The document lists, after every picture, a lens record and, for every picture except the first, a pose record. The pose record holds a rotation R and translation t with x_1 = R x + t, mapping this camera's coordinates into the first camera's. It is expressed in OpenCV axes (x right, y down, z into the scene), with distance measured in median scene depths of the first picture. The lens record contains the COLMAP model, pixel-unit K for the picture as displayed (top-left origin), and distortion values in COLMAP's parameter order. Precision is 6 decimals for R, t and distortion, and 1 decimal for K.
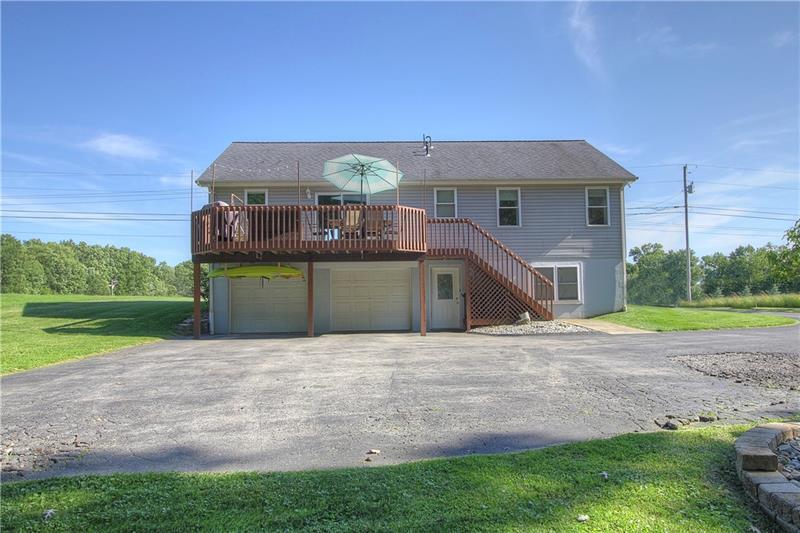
lens RADIAL K [[551.7, 0, 400.0], [0, 551.7, 266.5], [0, 0, 1]] dist [-0.012732, -0.004517]
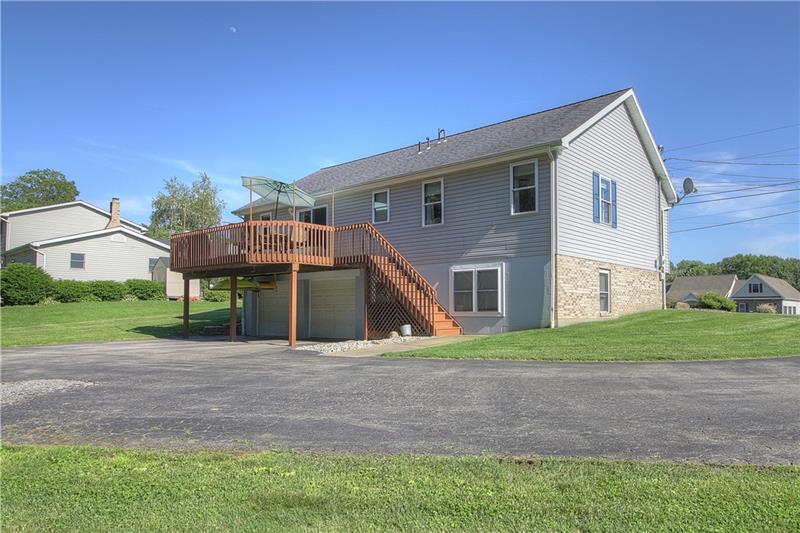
lens RADIAL K [[551.7, 0, 400.0], [0, 551.7, 266.5], [0, 0, 1]] dist [-0.012732, -0.004517]
pose [[0.721138, -0.037048, -0.691800, 0.760298], [0.033833, 0.999261, -0.018245, 0.006534], [0.691964, -0.010249, 0.721859, 0.340328]]
